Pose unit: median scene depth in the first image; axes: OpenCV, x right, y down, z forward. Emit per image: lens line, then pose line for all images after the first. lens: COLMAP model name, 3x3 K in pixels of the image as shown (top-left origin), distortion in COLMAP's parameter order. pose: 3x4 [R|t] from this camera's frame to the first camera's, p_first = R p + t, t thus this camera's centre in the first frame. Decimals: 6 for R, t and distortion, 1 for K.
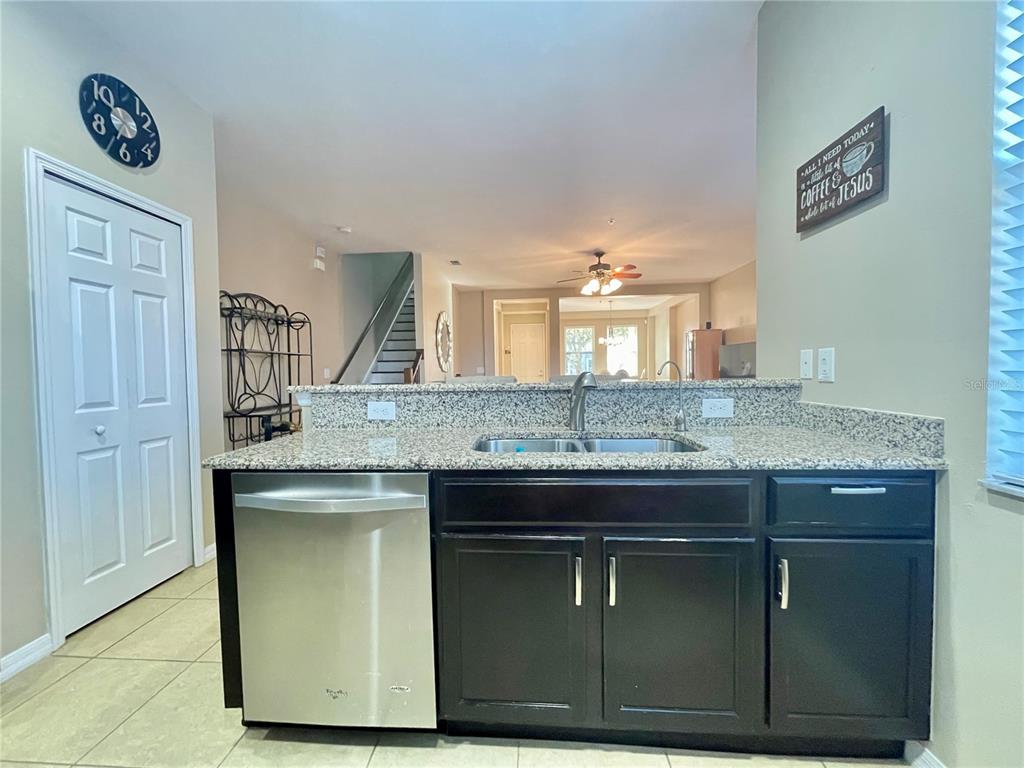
lens RADIAL K [[415.4, 0, 509.1], [0, 415.4, 383.1], [0, 0, 1]] dist [-0.005019, 0.001766]
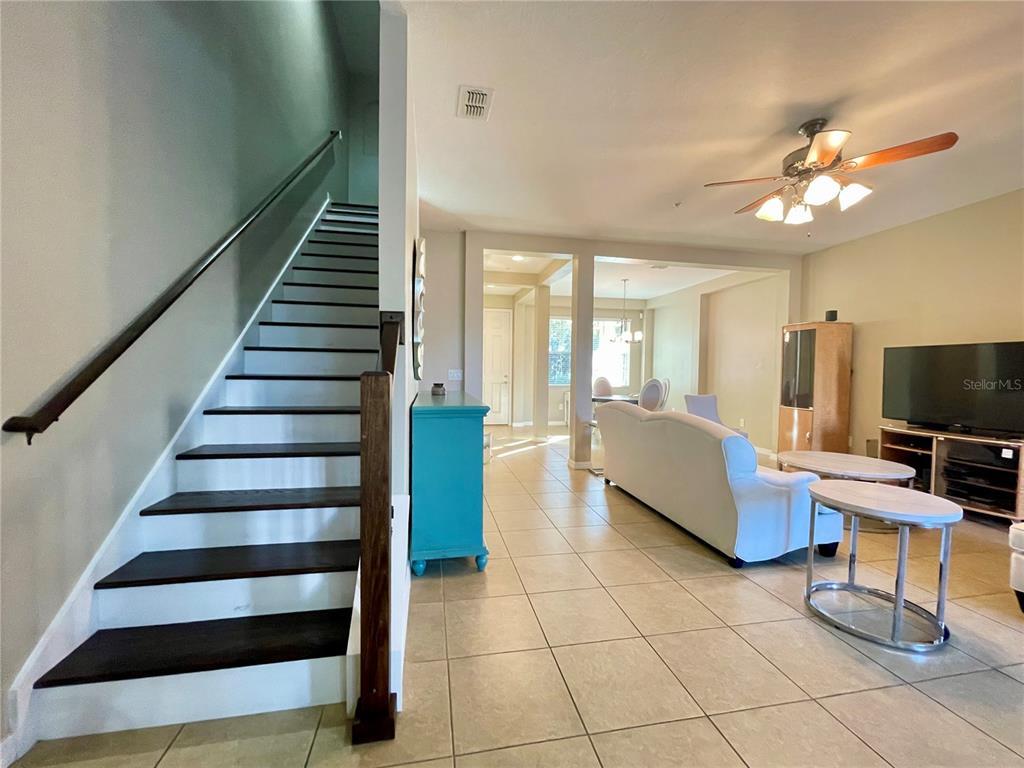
lens RADIAL K [[415.4, 0, 509.9], [0, 415.4, 384.2], [0, 0, 1]] dist [-0.005019, 0.001766]
pose [[0.965224, 0.020768, 0.260598, -0.167872], [-0.019559, 0.999783, -0.007232, -0.019233], [-0.260692, 0.001883, 0.965420, 0.529420]]
